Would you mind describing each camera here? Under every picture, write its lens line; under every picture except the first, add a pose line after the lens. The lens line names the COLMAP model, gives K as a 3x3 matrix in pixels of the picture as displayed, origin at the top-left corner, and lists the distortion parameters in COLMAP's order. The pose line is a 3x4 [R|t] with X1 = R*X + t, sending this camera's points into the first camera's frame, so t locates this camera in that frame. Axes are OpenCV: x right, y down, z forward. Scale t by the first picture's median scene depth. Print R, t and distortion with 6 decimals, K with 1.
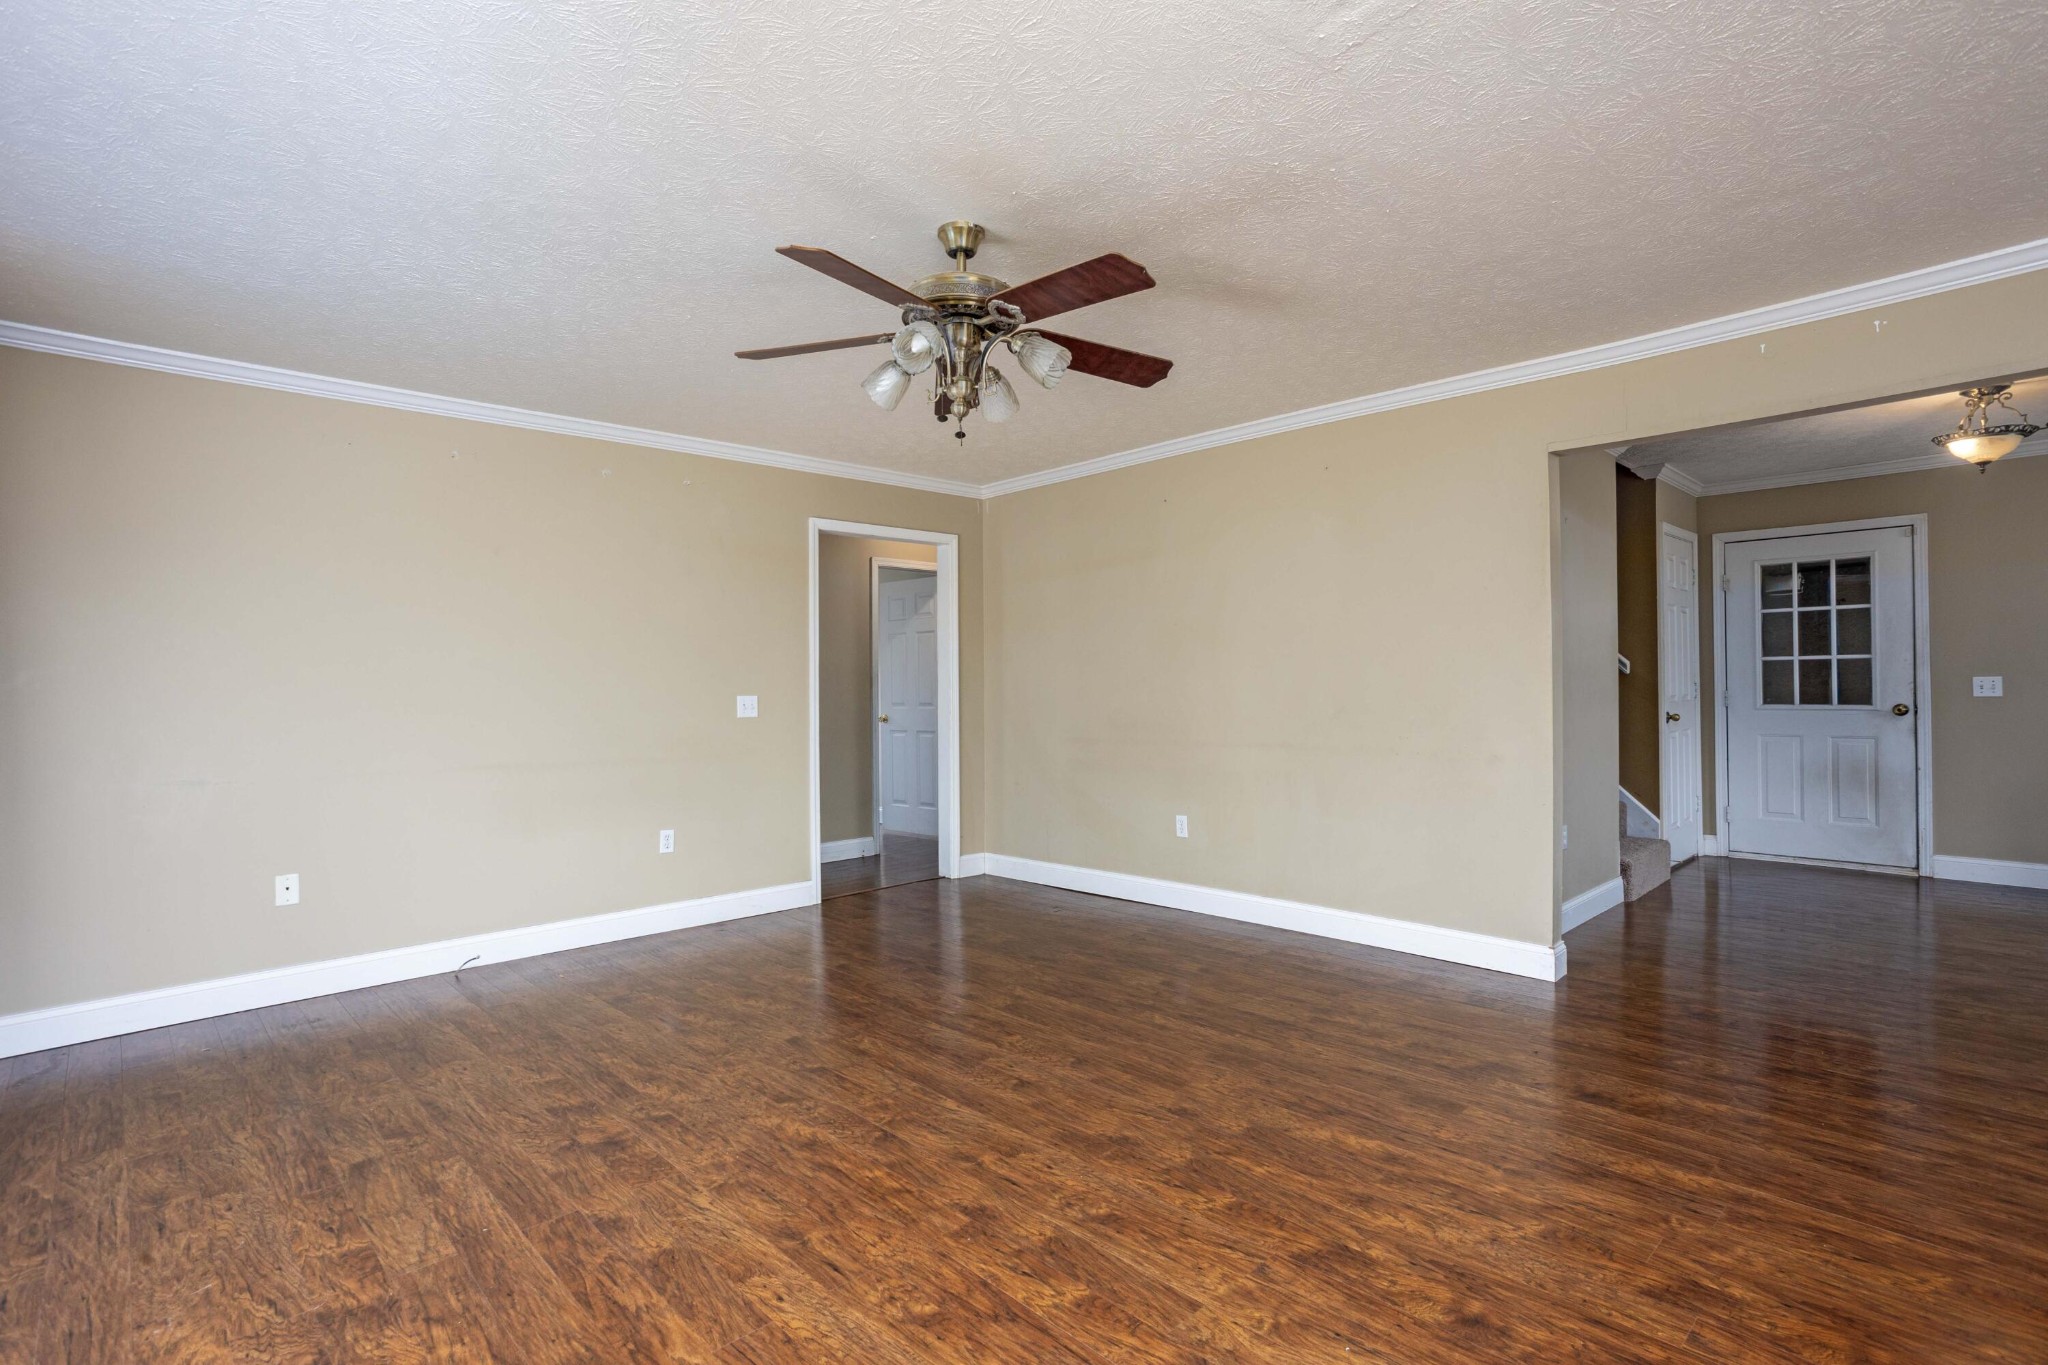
lens RADIAL K [[964.4, 0, 1024.0], [0, 964.4, 682.5], [0, 0, 1]] dist [-0.045777, 0.026843]
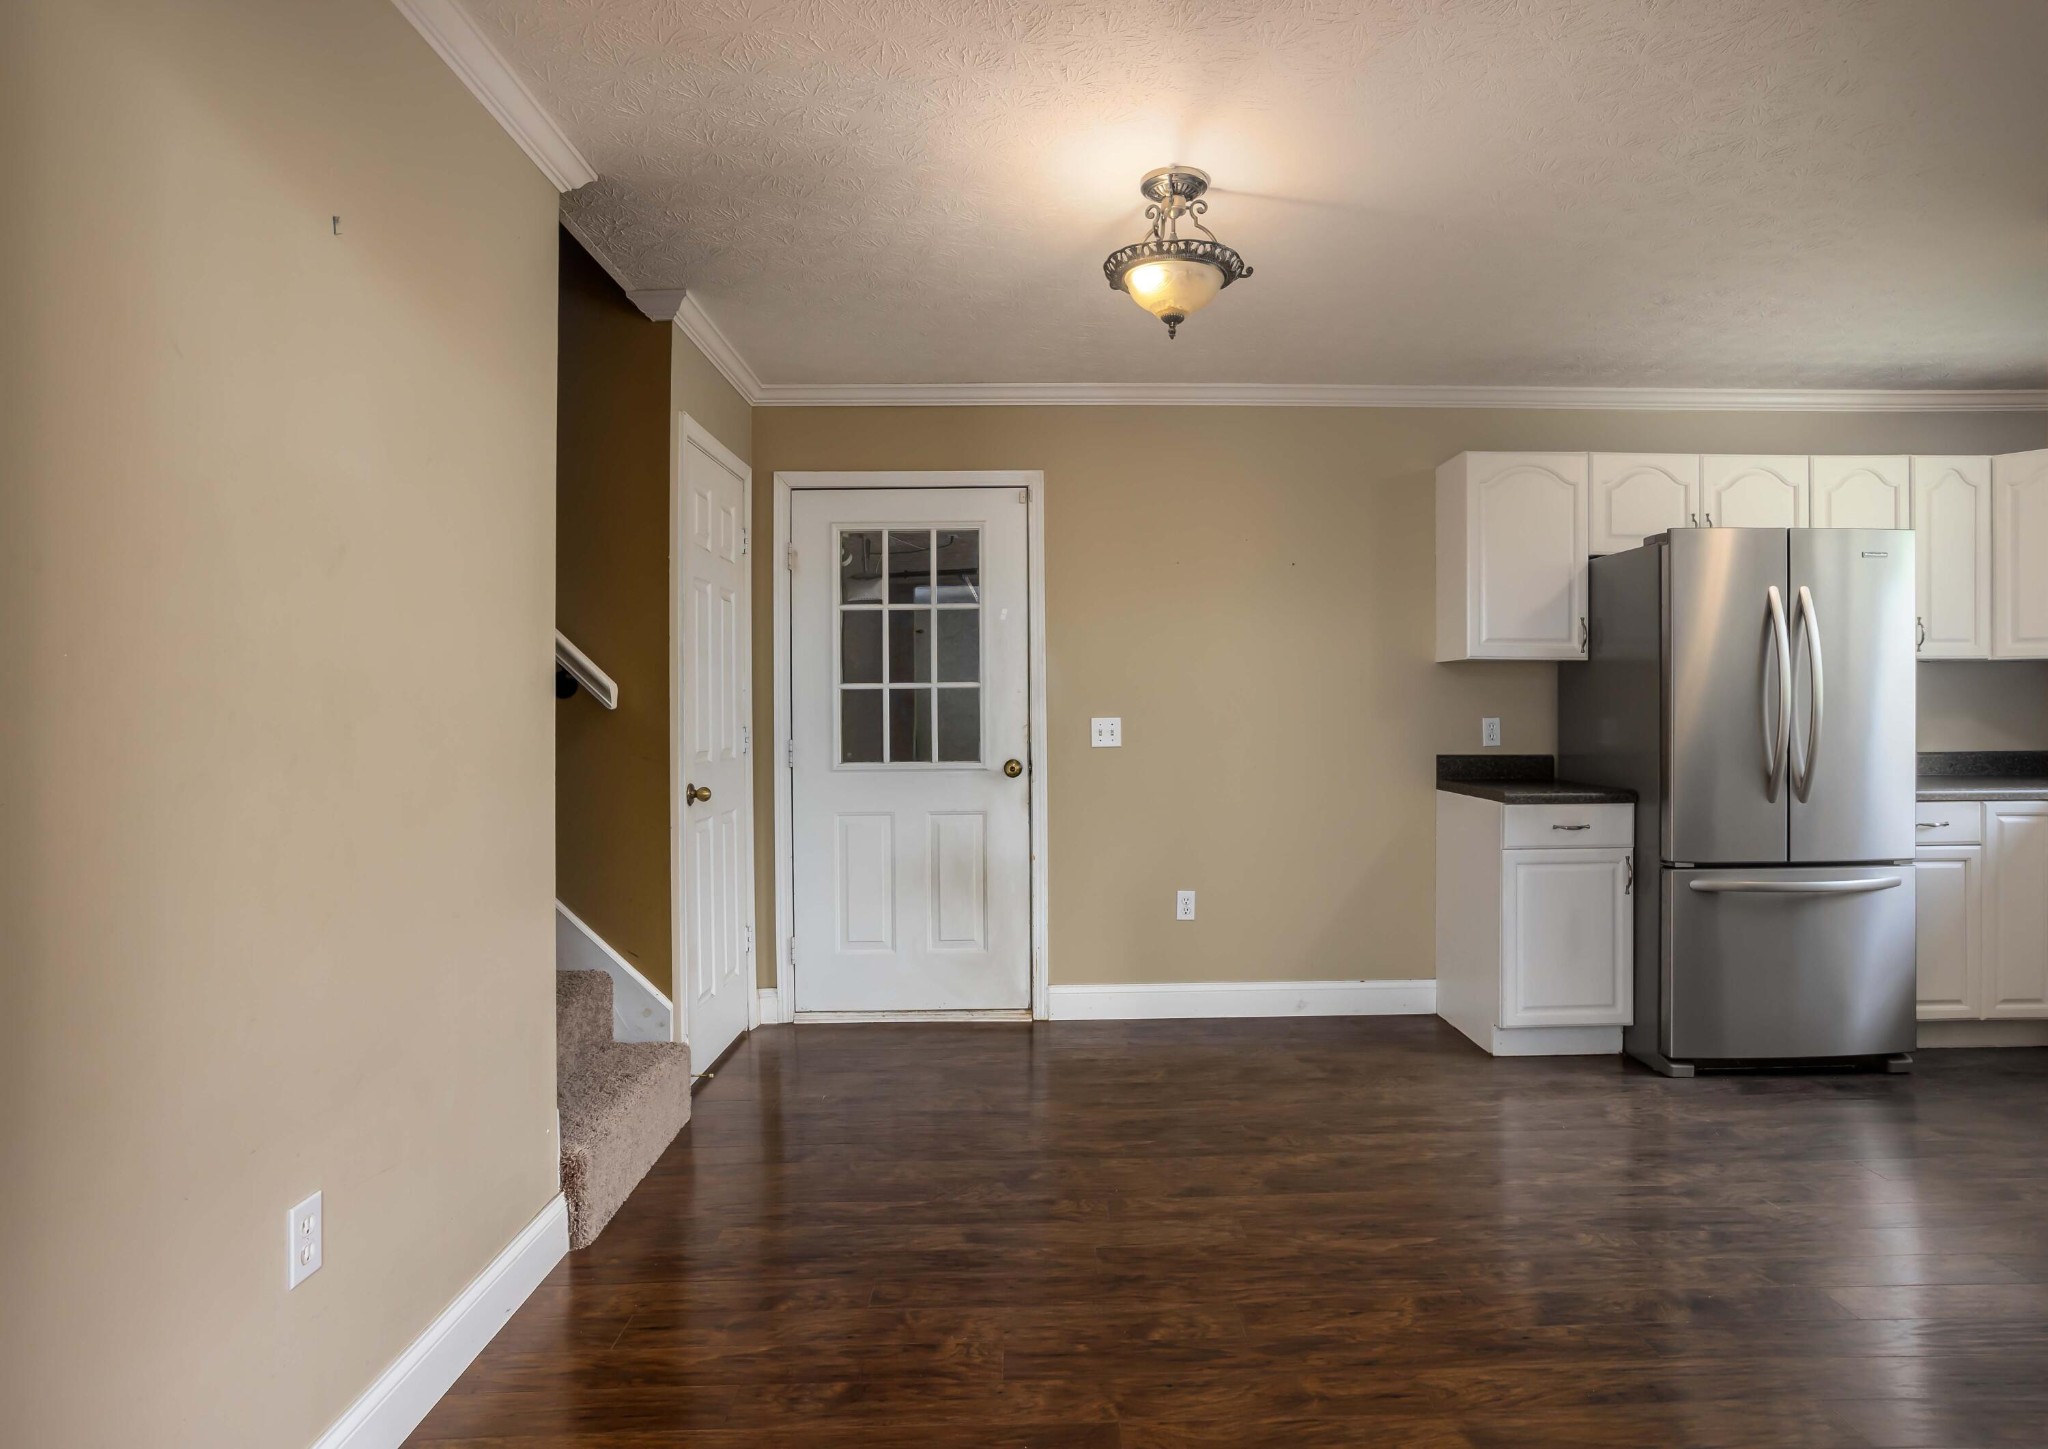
lens RADIAL K [[1118.5, 0, 1061.1], [0, 1118.5, 708.7], [0, 0, 1]] dist [-0.051657, 0.027780]
pose [[0.657861, 0.009745, 0.753076, 0.360550], [-0.002794, 0.999941, -0.010499, -0.003988], [-0.753134, 0.004803, 0.657849, 0.457761]]
